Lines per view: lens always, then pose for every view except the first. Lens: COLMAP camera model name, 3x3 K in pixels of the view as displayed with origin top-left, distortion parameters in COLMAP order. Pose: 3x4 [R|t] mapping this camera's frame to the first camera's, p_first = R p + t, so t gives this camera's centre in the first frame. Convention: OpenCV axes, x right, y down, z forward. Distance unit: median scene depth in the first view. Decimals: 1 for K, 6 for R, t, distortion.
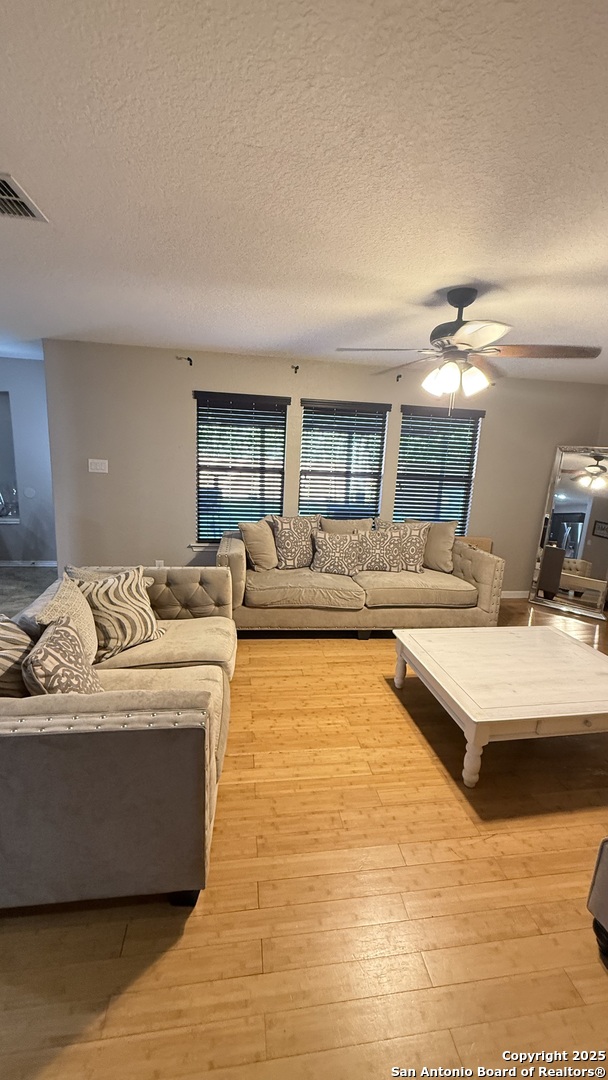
lens RADIAL K [[428.5, 0, 305.7], [0, 428.5, 536.0], [0, 0, 1]] dist [-0.001476, -0.000011]
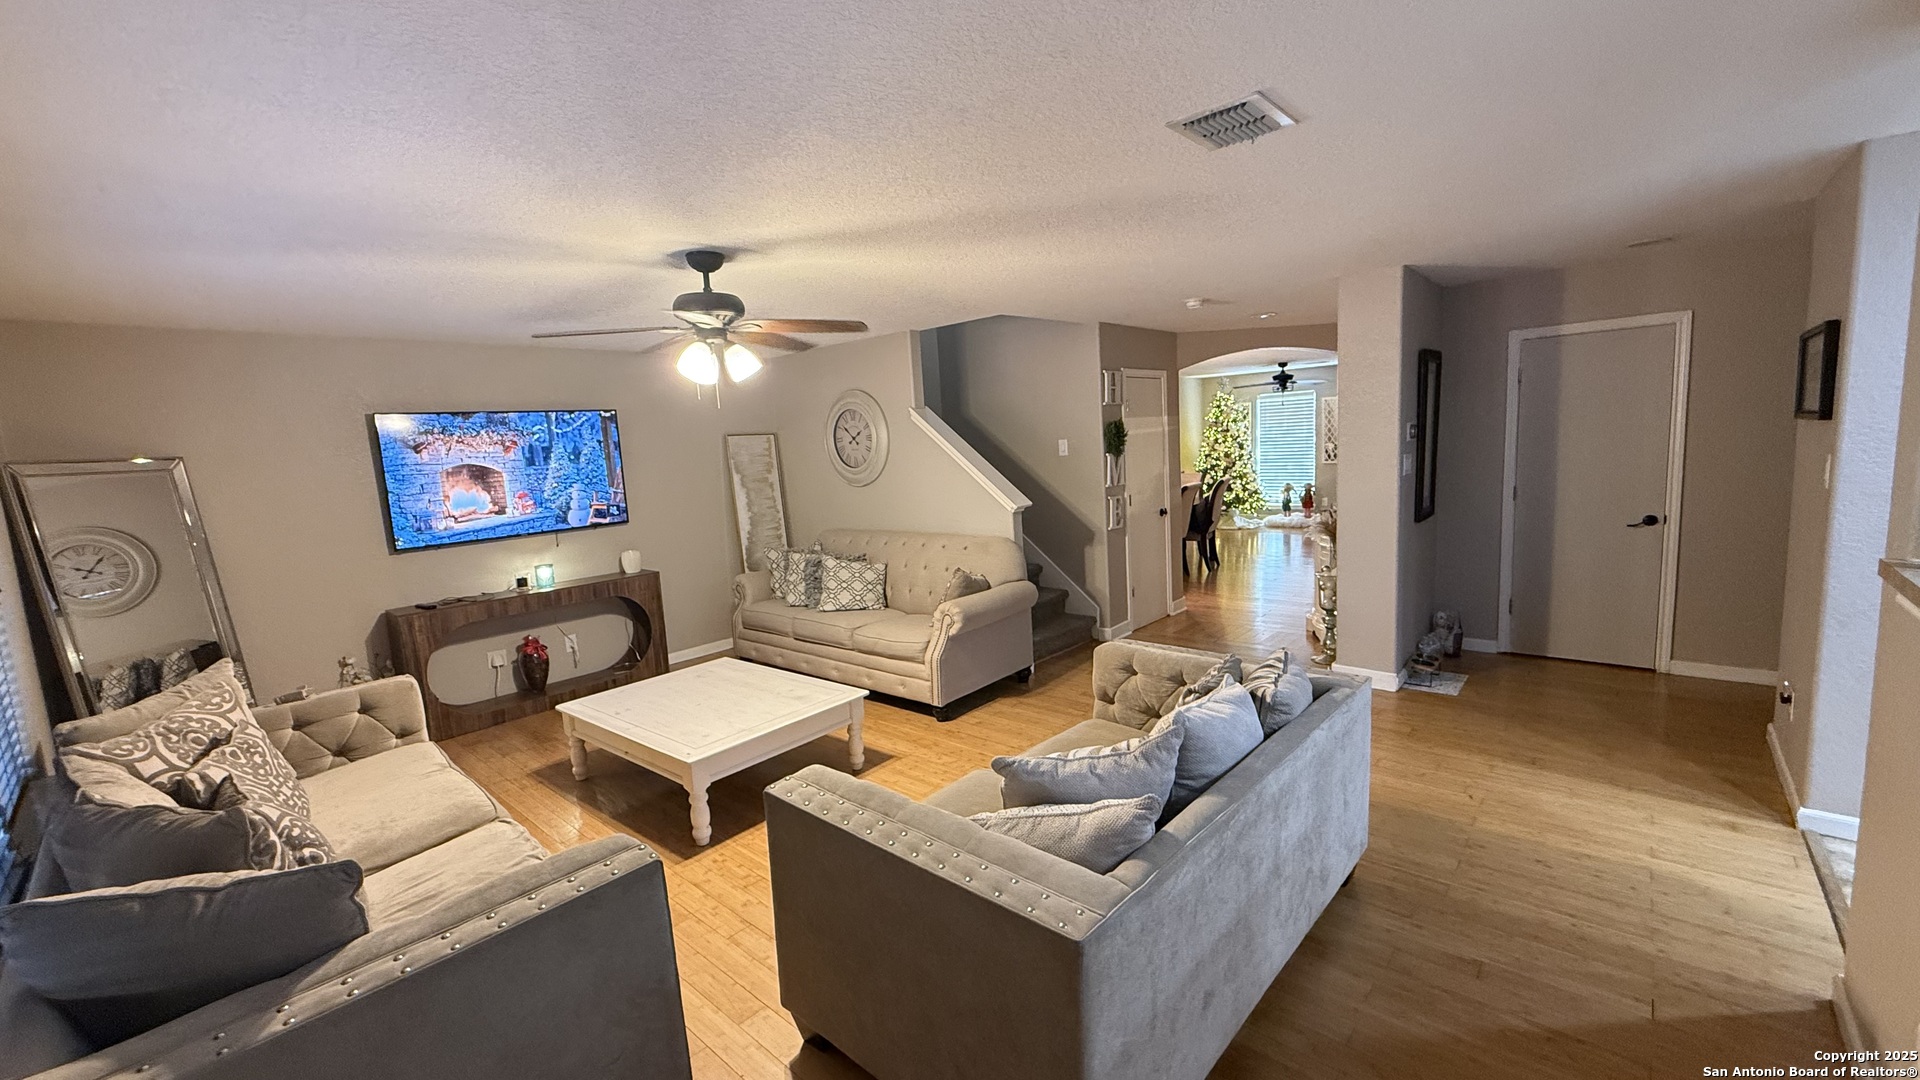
lens RADIAL K [[761.8, 0, 952.8], [0, 761.8, 543.3], [0, 0, 1]] dist [-0.001476, -0.000011]
pose [[-0.636304, -0.116630, 0.762571, -0.663311], [0.179681, 0.938912, 0.293530, -0.255275], [-0.750221, 0.323793, -0.576478, 1.039162]]
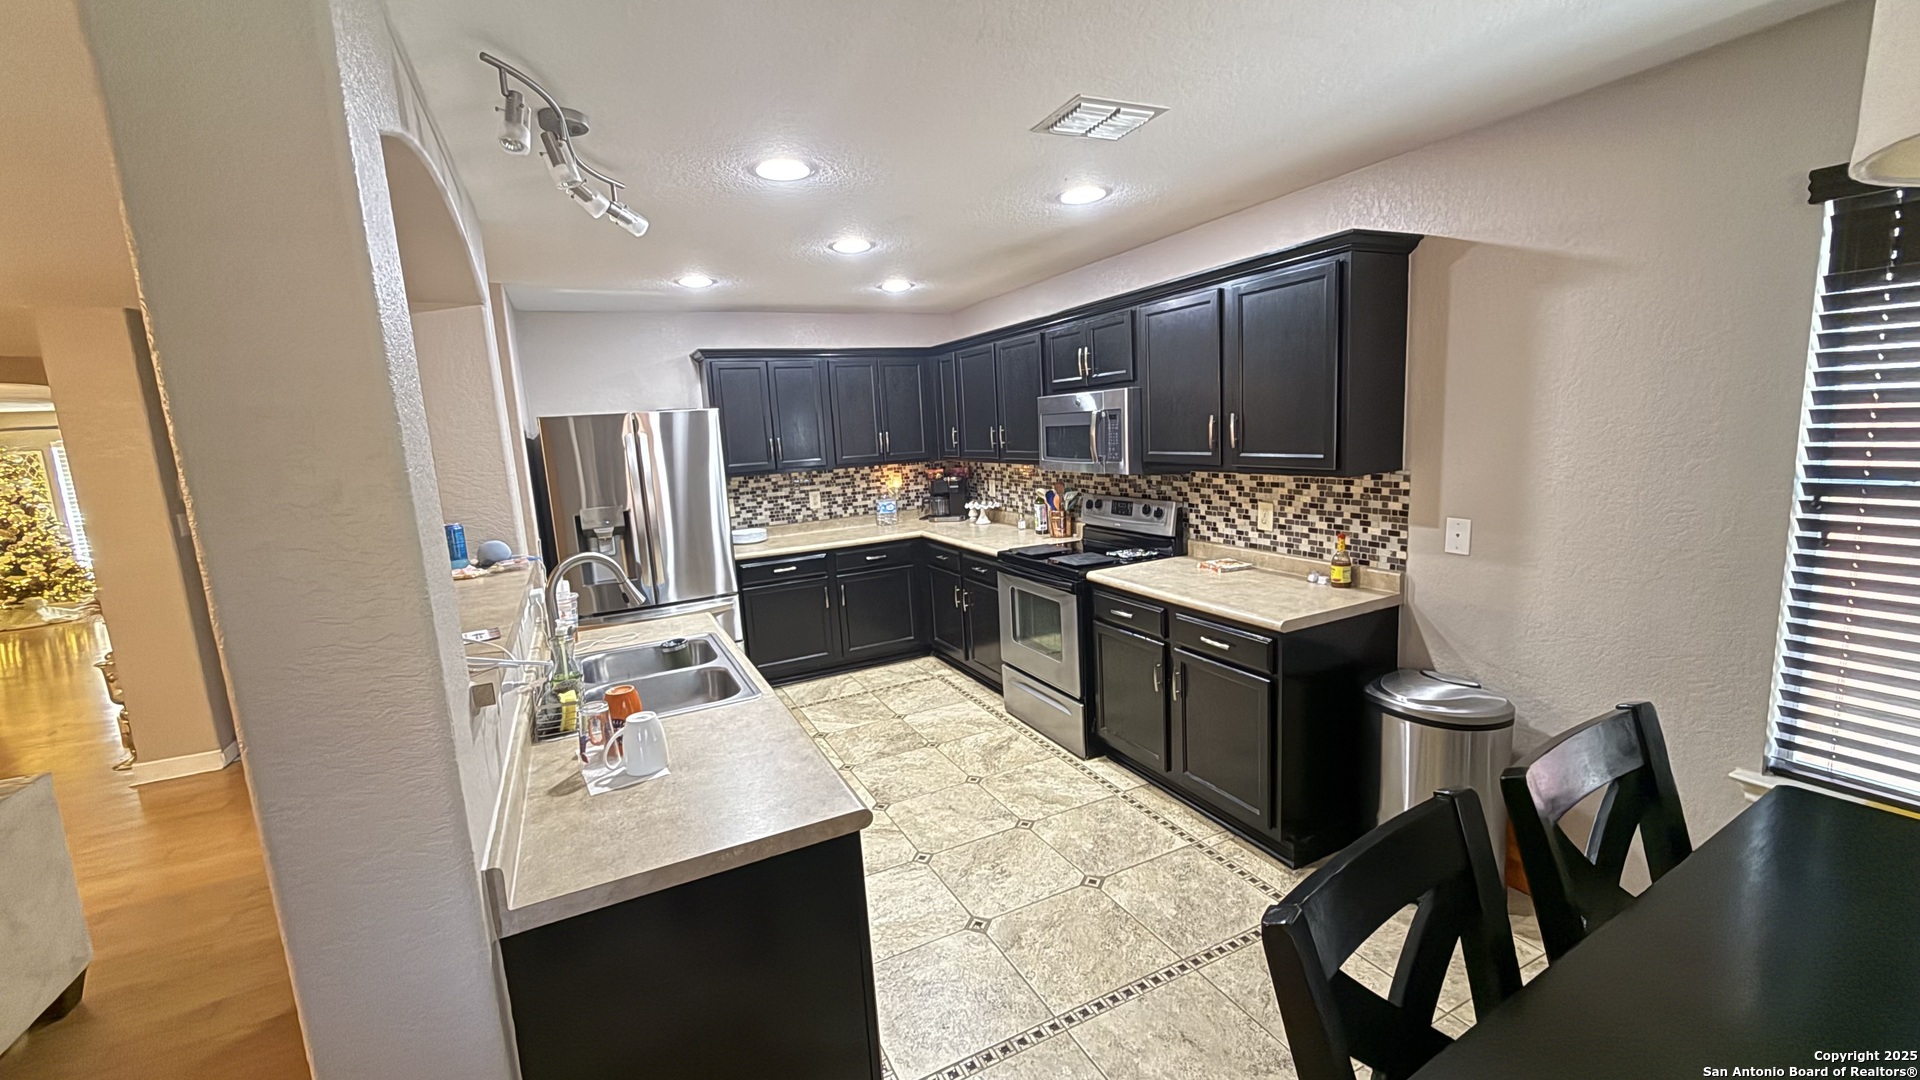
lens RADIAL K [[761.8, 0, 945.7], [0, 761.8, 538.5], [0, 0, 1]] dist [-0.001476, -0.000011]
pose [[-0.951272, 0.051031, -0.304100, -0.909533], [-0.050966, 0.946625, 0.318282, -0.282916], [0.304111, 0.318272, -0.897897, 1.110139]]
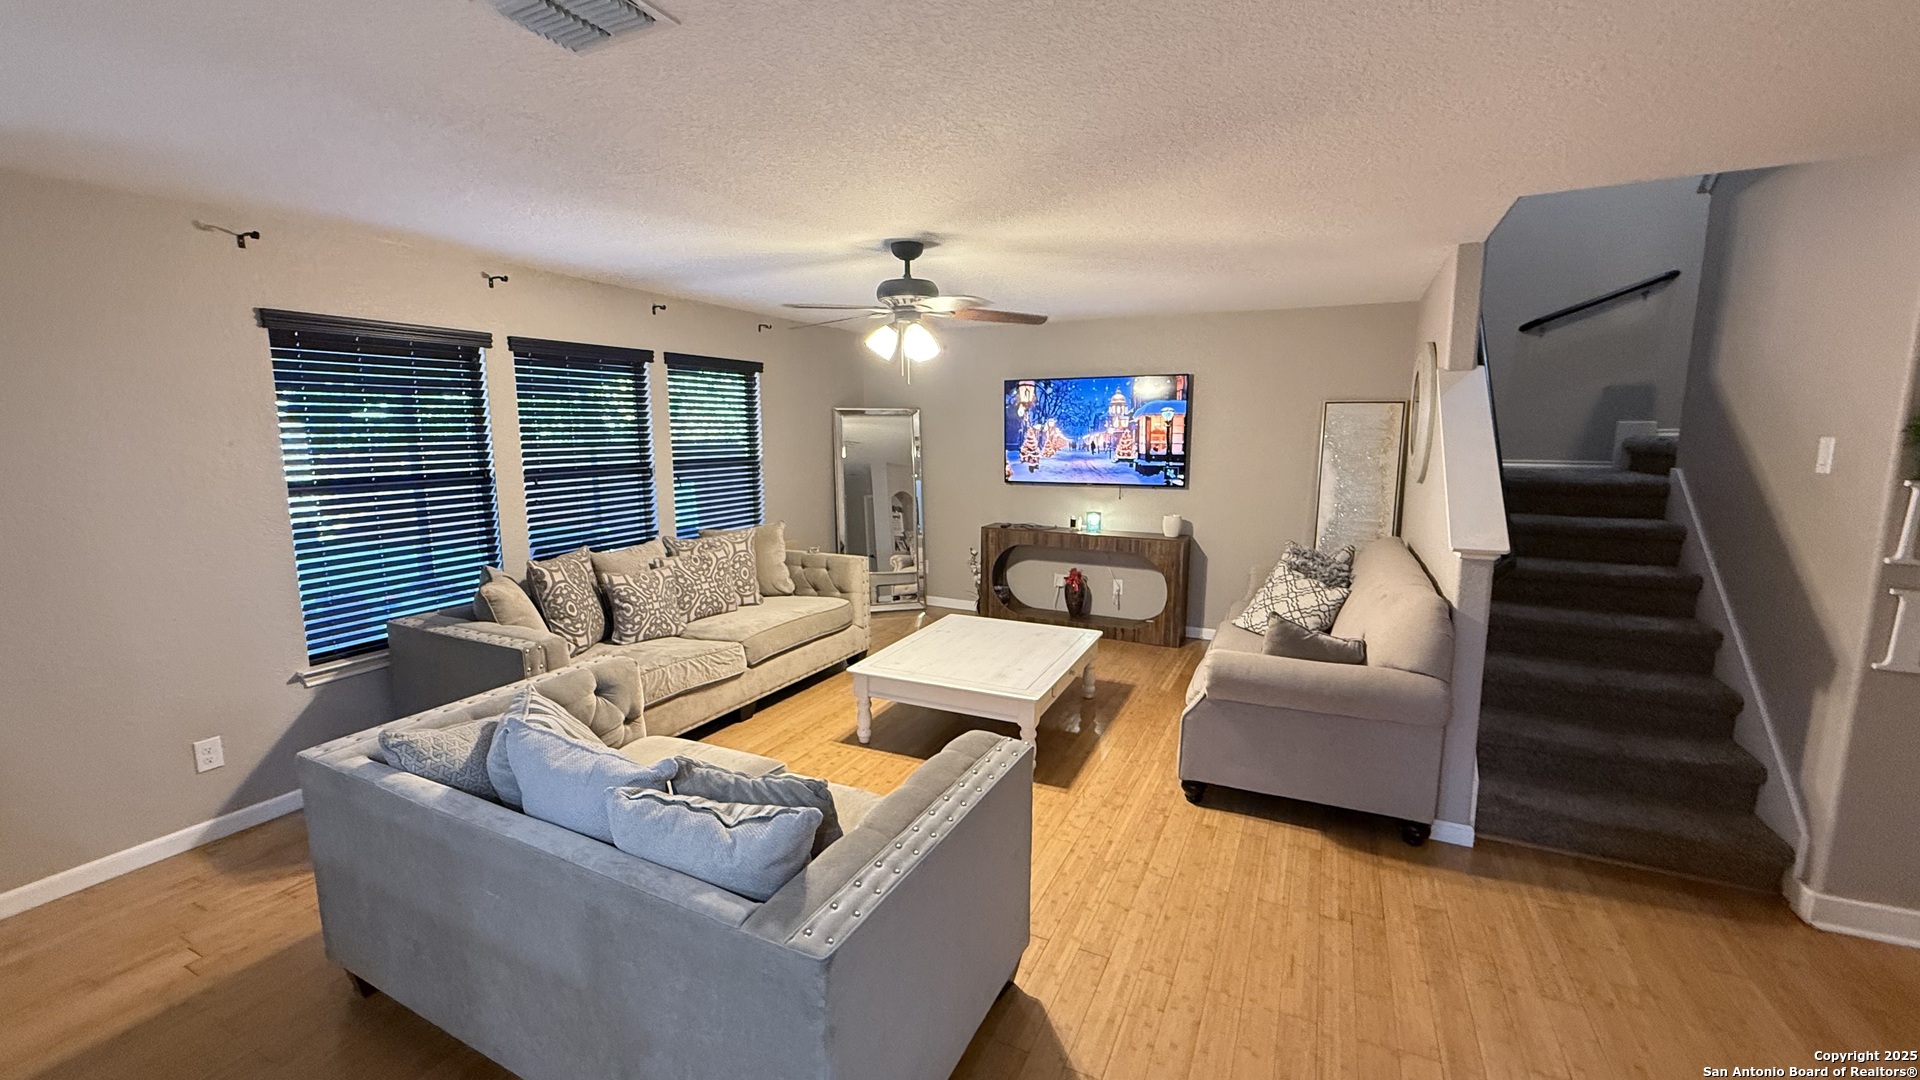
lens RADIAL K [[761.8, 0, 954.1], [0, 761.8, 535.6], [0, 0, 1]] dist [-0.001476, -0.000011]
pose [[0.568295, -0.166938, 0.805712, -0.593204], [0.191424, 0.979159, 0.067857, -0.048751], [-0.800248, 0.115670, 0.588407, 0.050419]]
